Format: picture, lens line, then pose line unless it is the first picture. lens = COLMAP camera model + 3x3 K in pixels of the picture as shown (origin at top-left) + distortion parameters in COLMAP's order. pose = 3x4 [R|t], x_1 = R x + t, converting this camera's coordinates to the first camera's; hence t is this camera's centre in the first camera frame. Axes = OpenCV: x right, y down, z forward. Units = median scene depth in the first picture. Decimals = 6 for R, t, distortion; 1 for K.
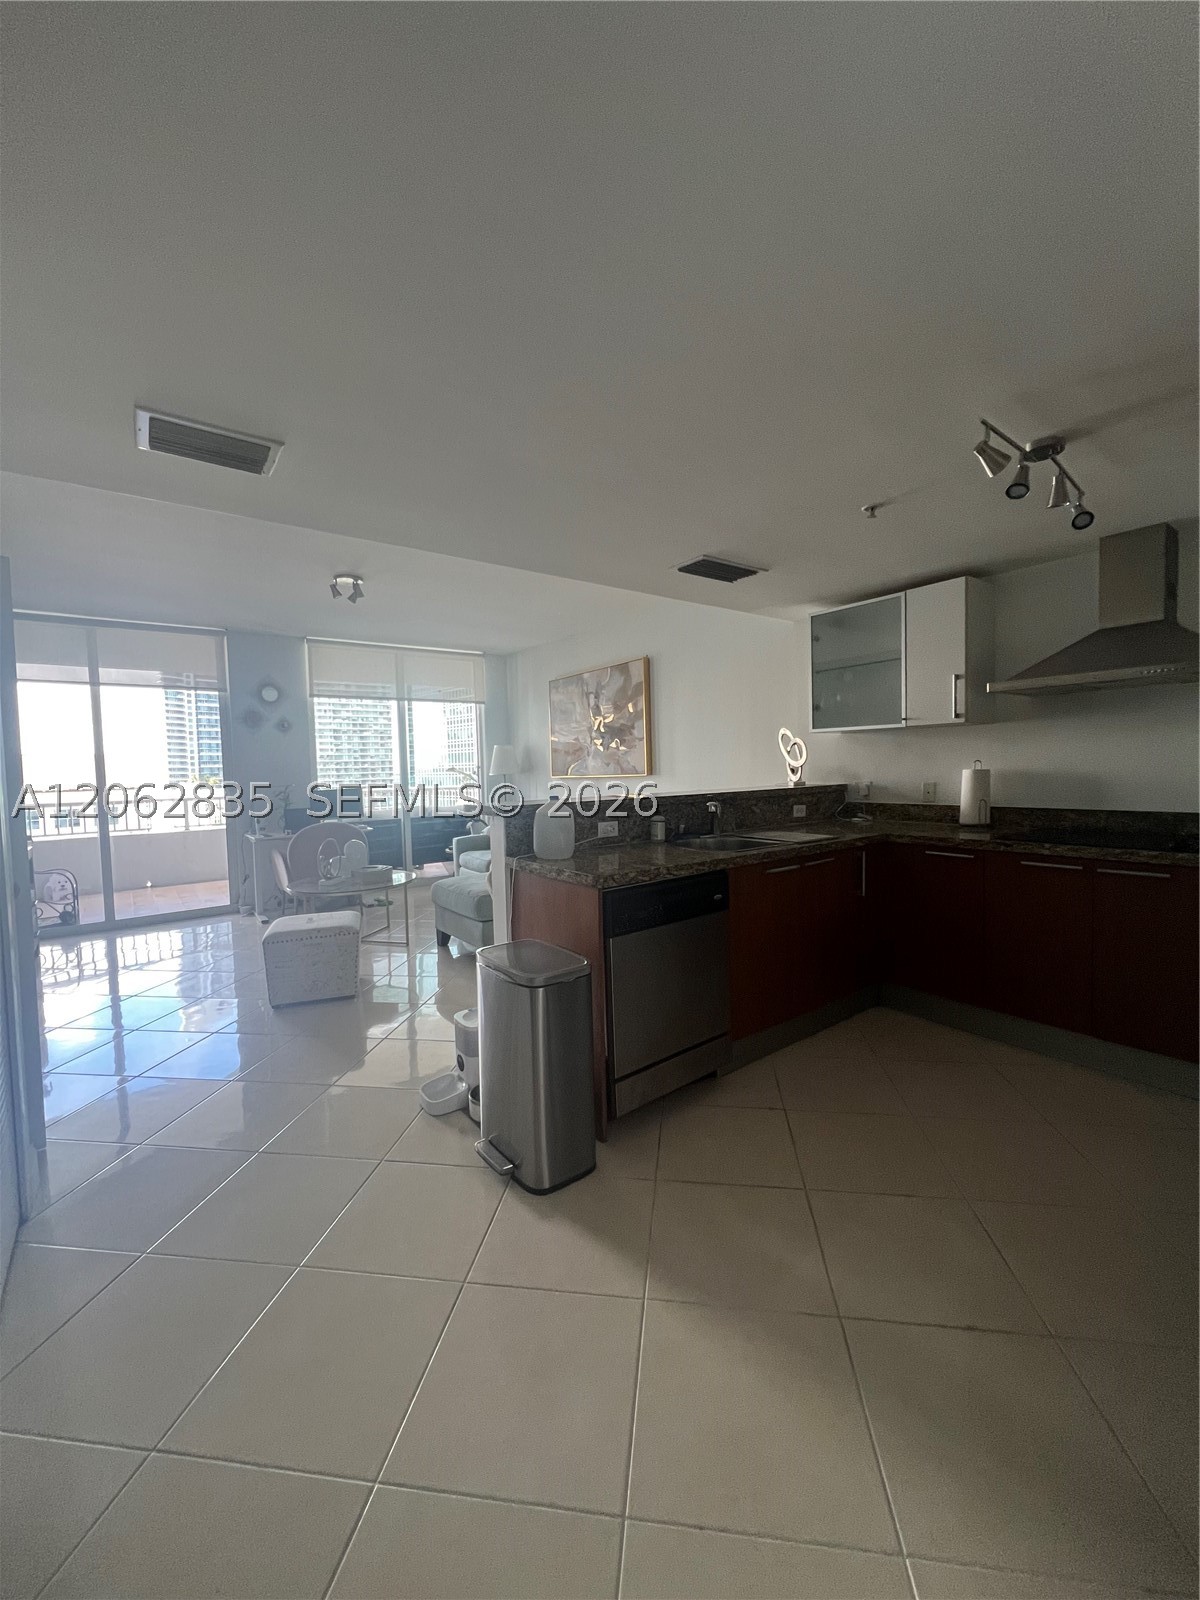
lens RADIAL K [[636.4, 0, 603.1], [0, 636.4, 794.8], [0, 0, 1]] dist [0.002997, -0.000975]
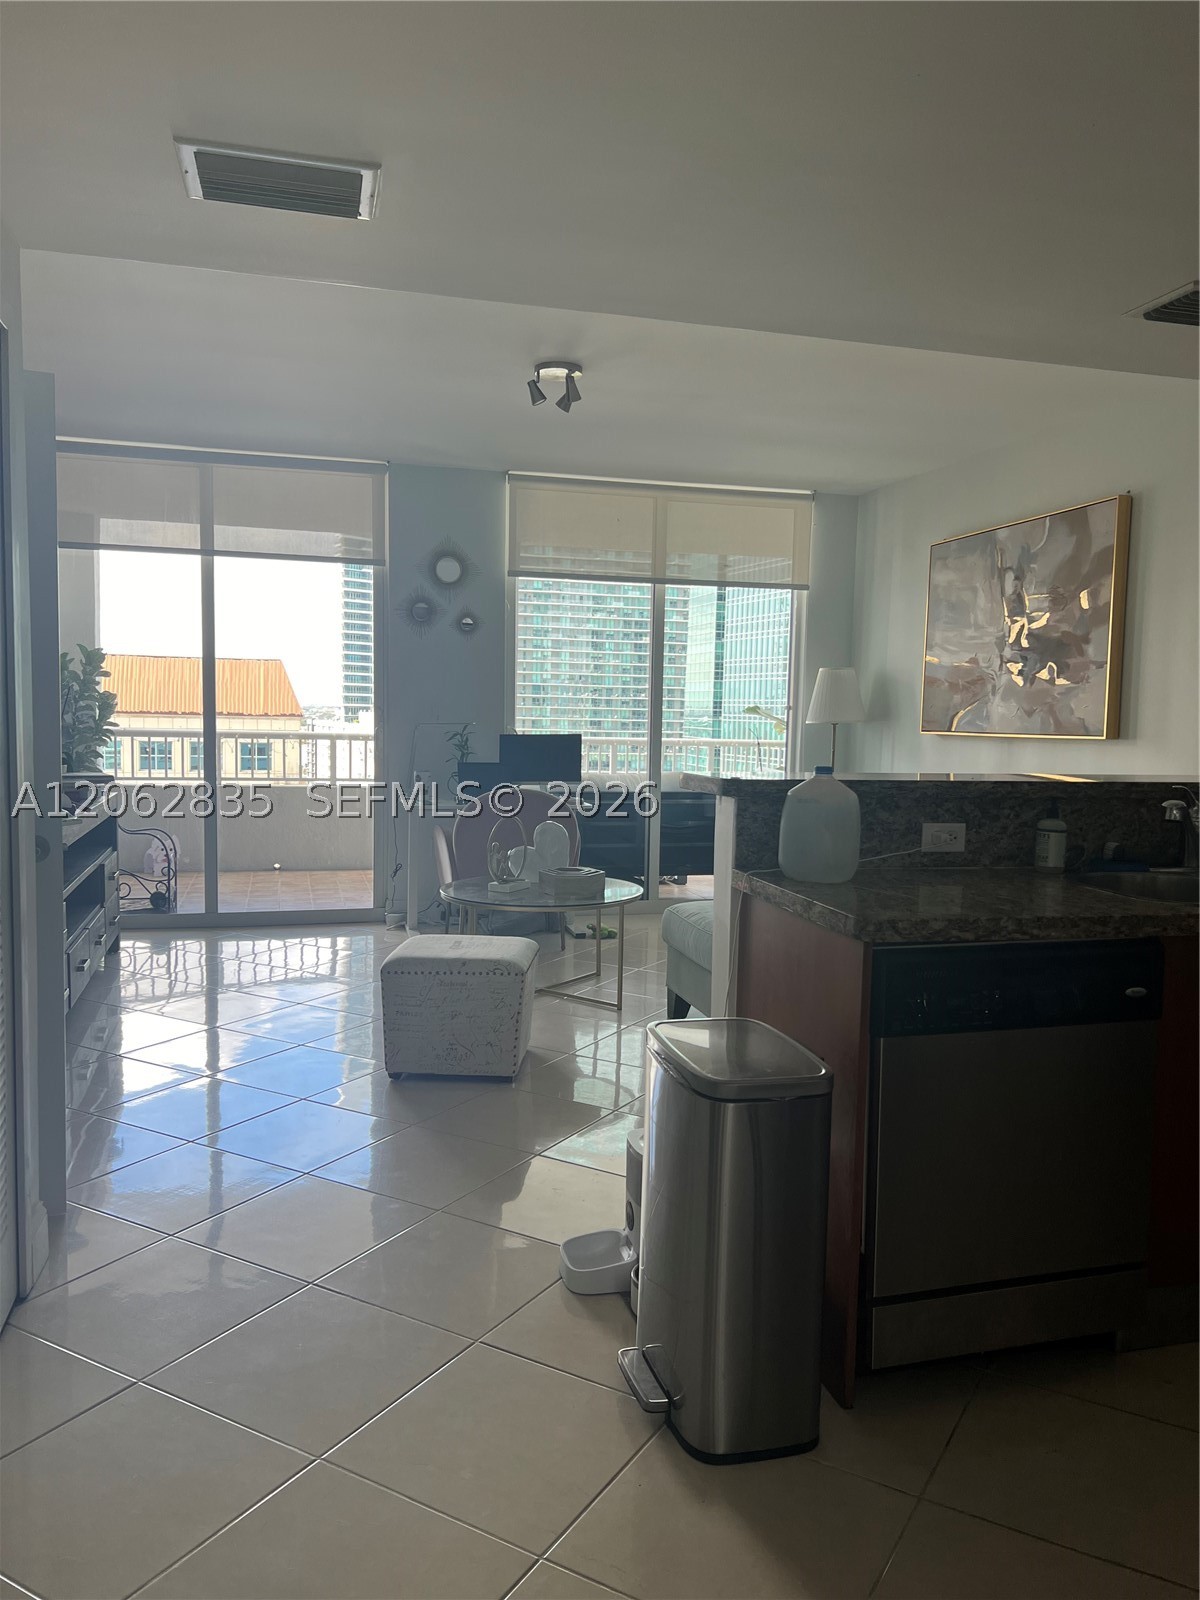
lens RADIAL K [[1201.1, 0, 613.8], [0, 1201.1, 808.5], [0, 0, 1]] dist [0.058178, -0.077108]
pose [[0.927604, 0.077369, -0.365466, 0.087138], [-0.062788, 0.996690, 0.051634, -0.002291], [0.368251, -0.024949, 0.929392, -0.011643]]
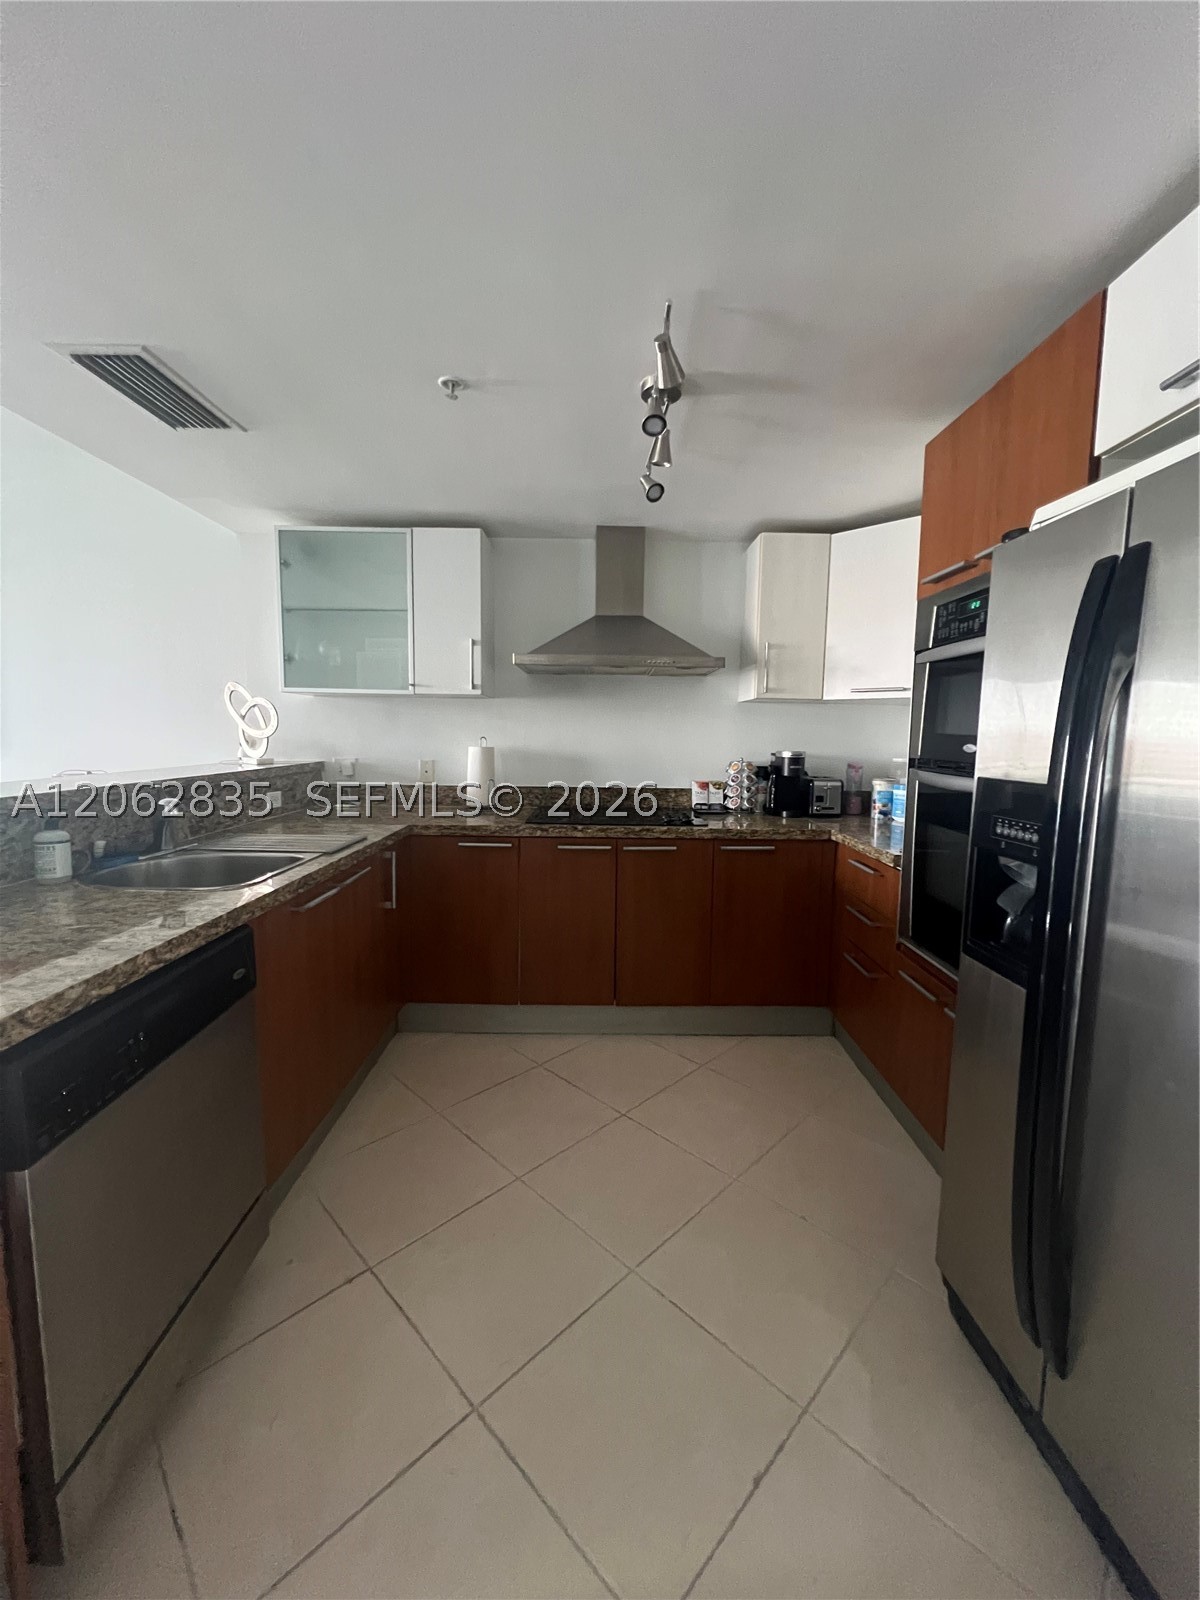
lens RADIAL K [[636.4, 0, 603.5], [0, 636.4, 794.4], [0, 0, 1]] dist [0.002997, -0.000975]
pose [[0.599639, -0.045984, 0.798948, -0.043851], [0.006476, 0.998594, 0.052614, -0.015599], [-0.800244, -0.026375, 0.599094, 0.260037]]
